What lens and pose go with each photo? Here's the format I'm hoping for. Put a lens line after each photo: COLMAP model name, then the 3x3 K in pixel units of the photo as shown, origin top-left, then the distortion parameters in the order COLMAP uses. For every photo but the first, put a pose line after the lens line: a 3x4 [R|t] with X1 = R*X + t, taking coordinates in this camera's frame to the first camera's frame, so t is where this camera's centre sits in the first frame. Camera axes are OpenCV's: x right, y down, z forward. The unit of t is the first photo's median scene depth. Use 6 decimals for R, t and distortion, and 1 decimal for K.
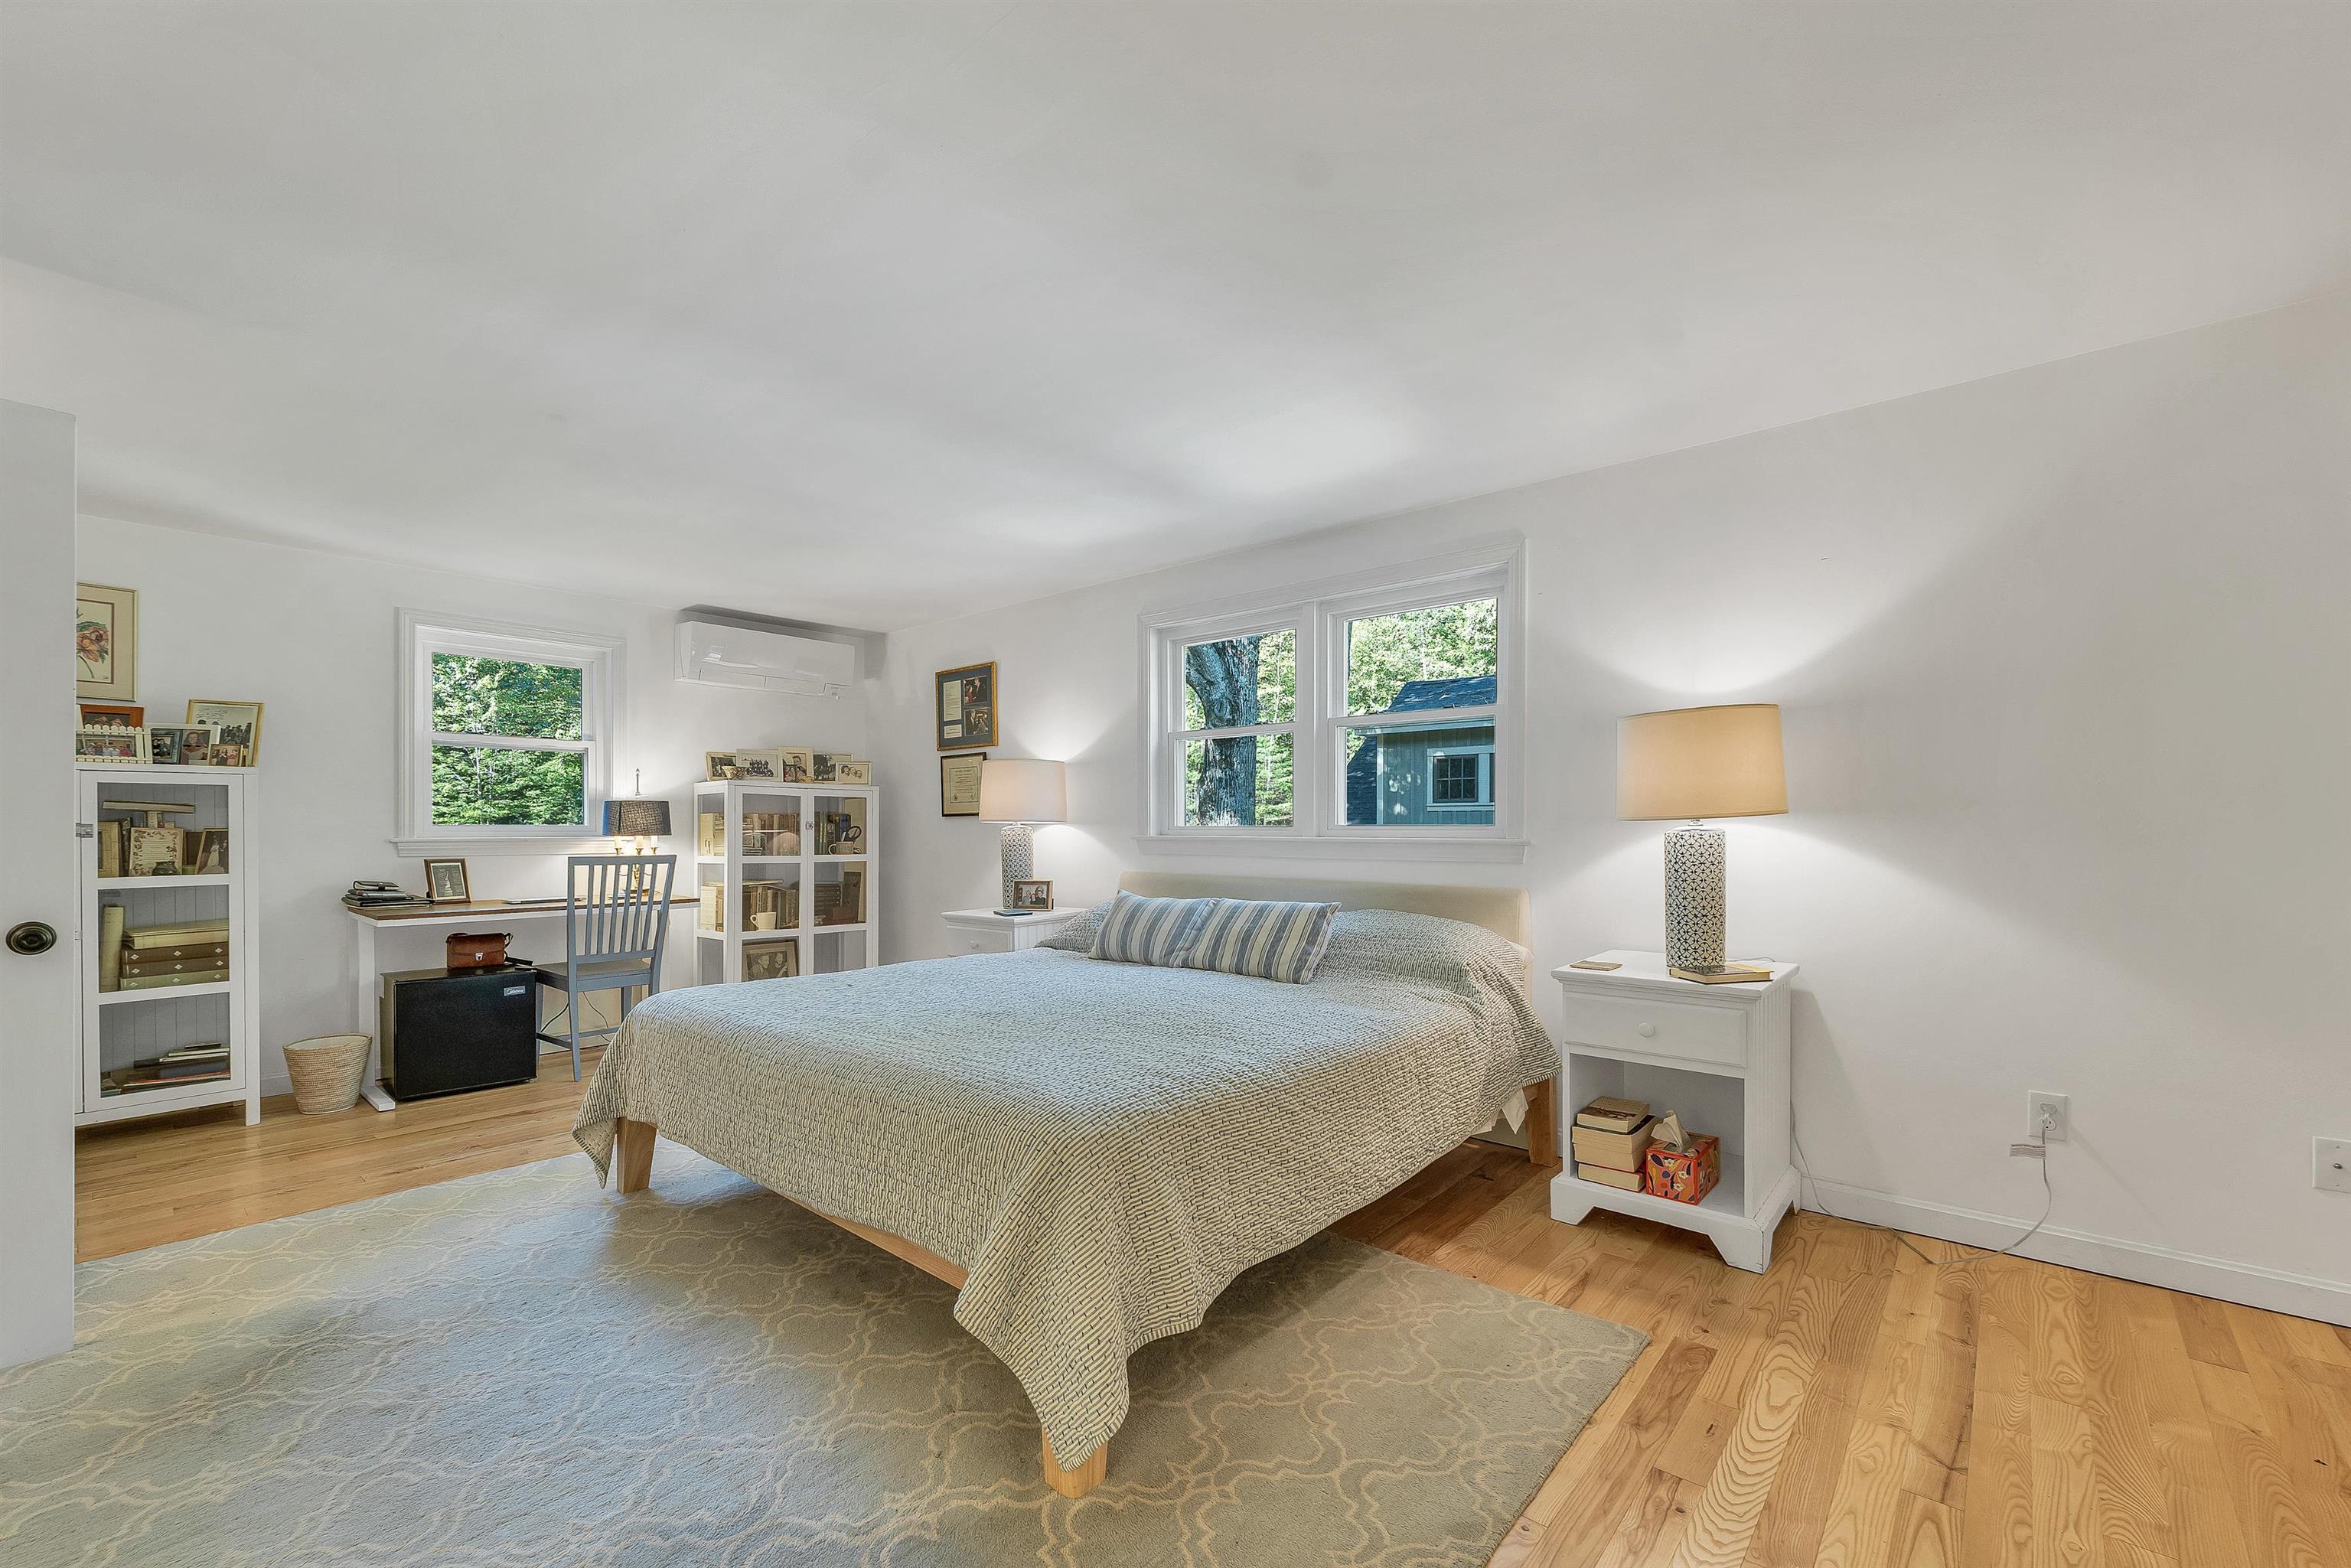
lens RADIAL K [[979.0, 0, 1156.7], [0, 979.0, 823.8], [0, 0, 1]] dist [0.000100, -0.000206]
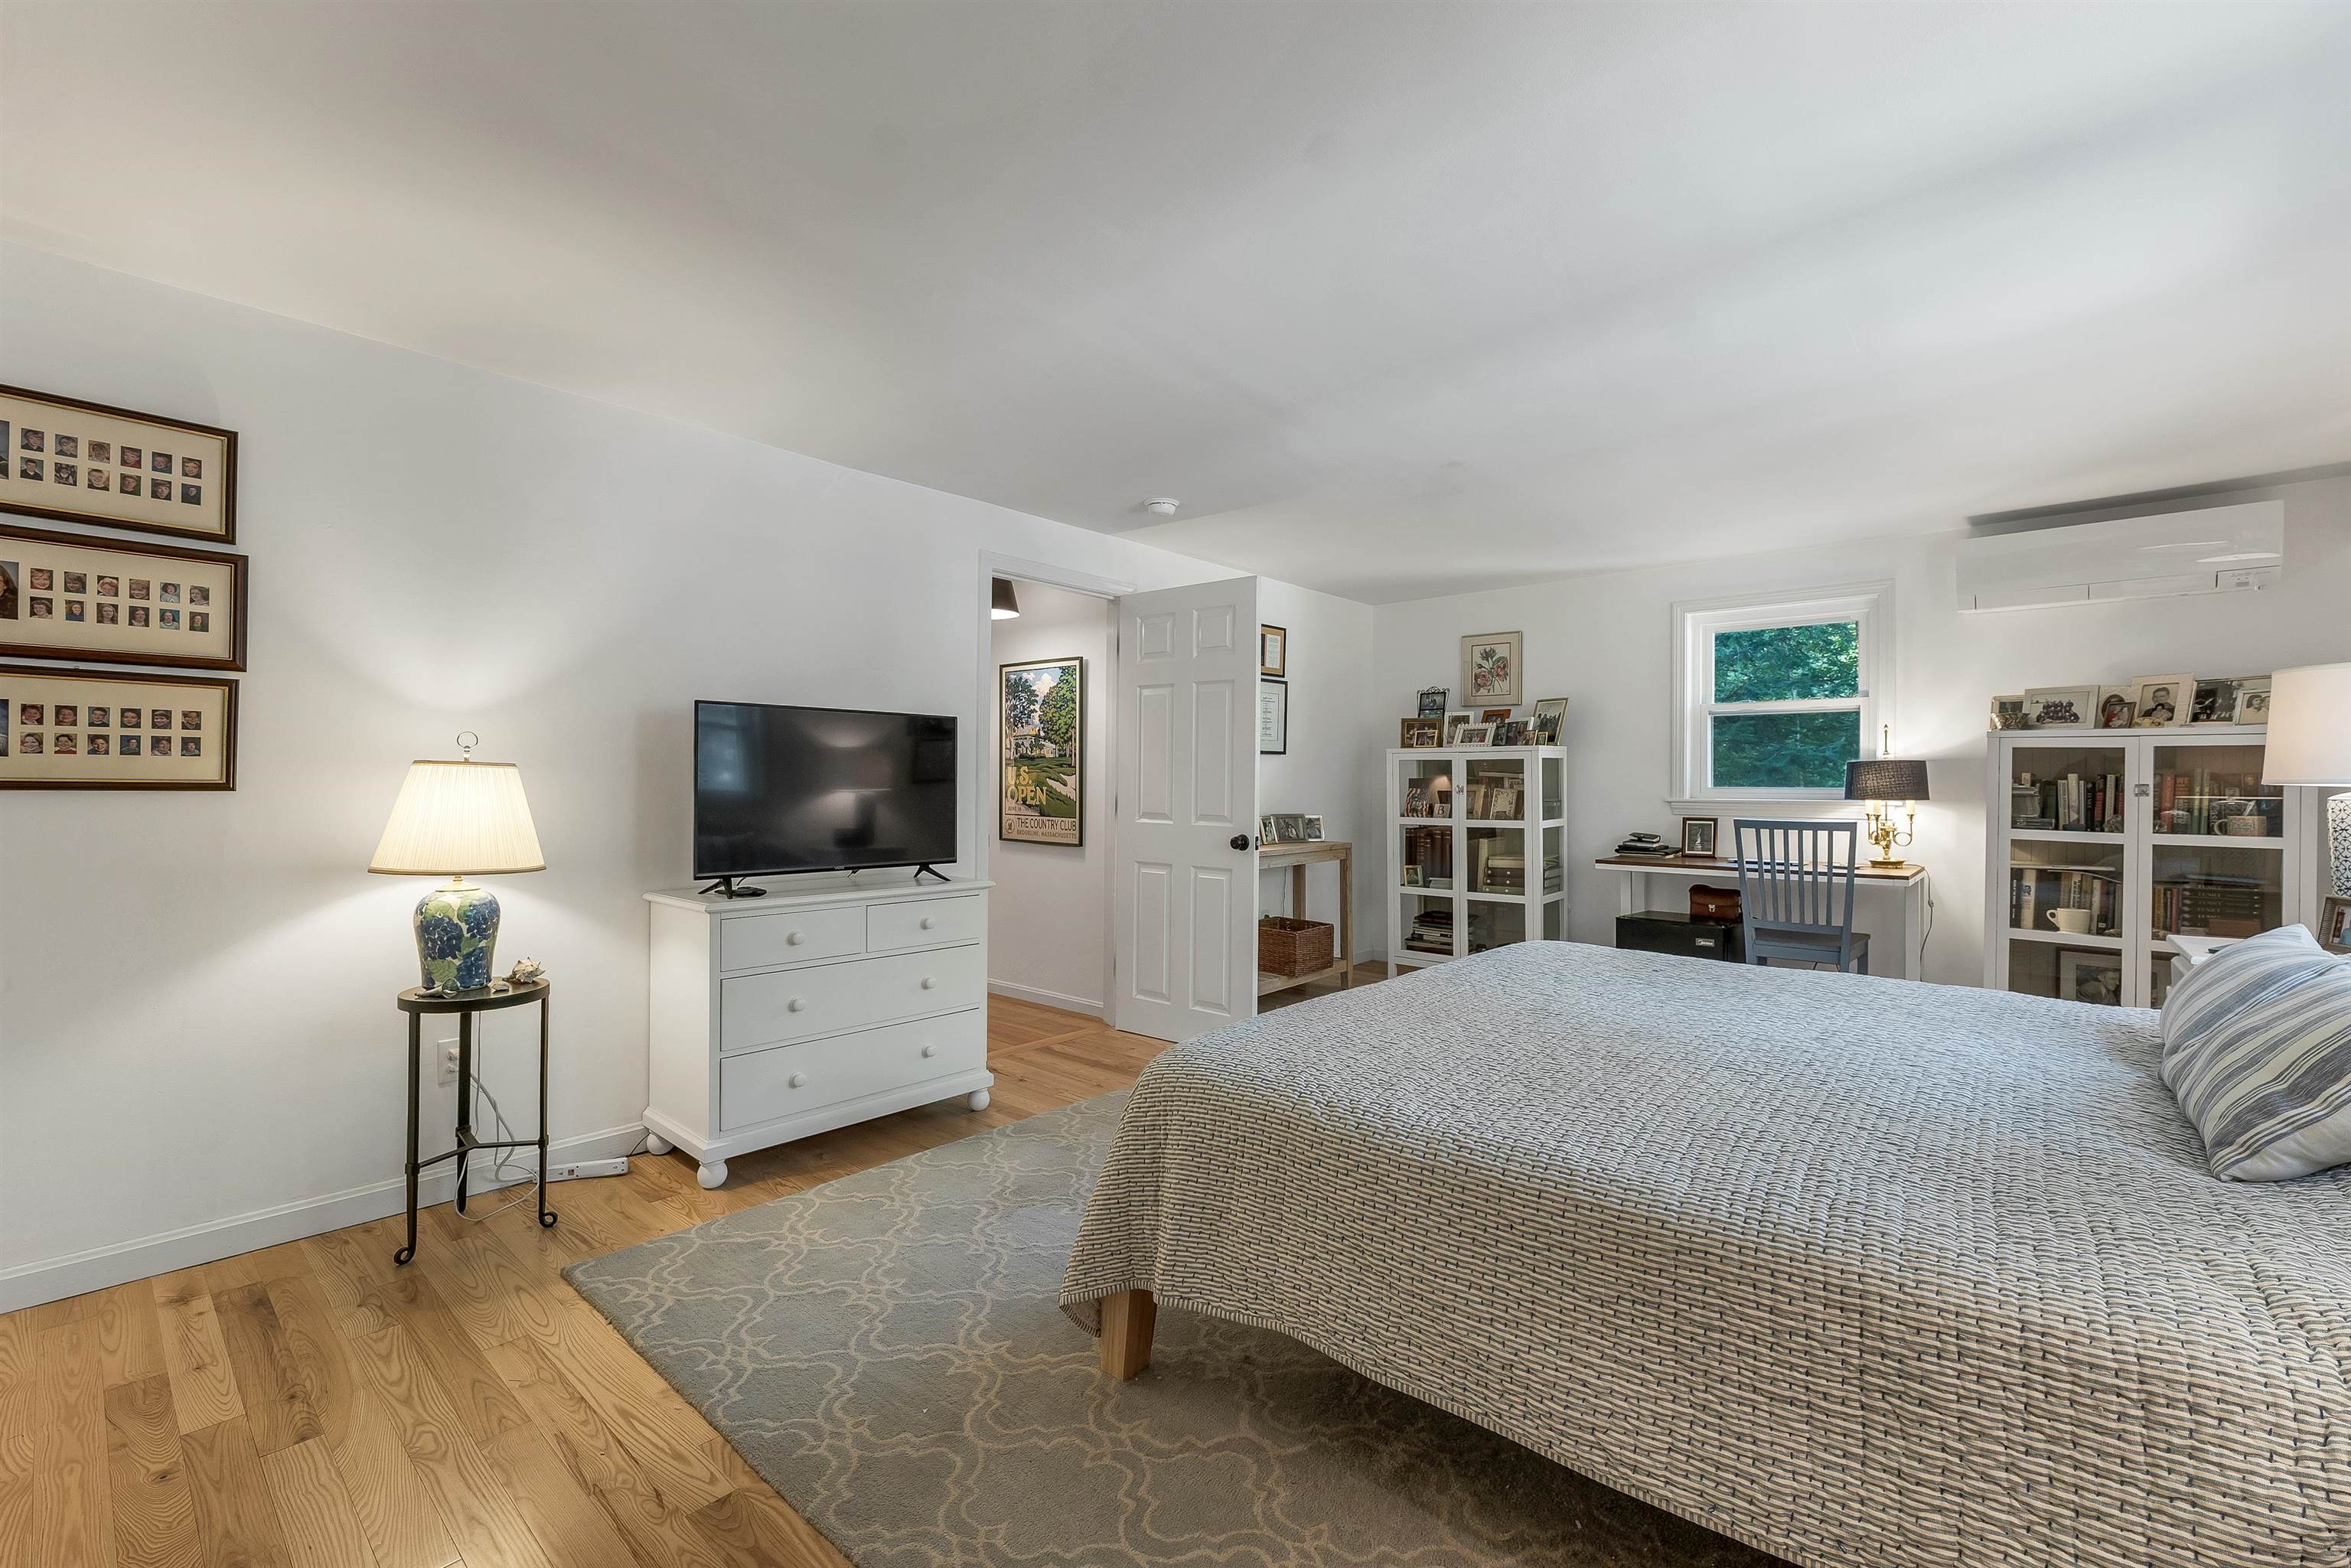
lens RADIAL K [[979.0, 0, 1178.4], [0, 979.0, 781.1], [0, 0, 1]] dist [0.000100, -0.000206]
pose [[0.018714, -0.003528, -0.999819, 0.370275], [-0.001867, 0.999992, -0.003563, -0.001110], [0.999823, 0.001933, 0.018707, 0.365638]]
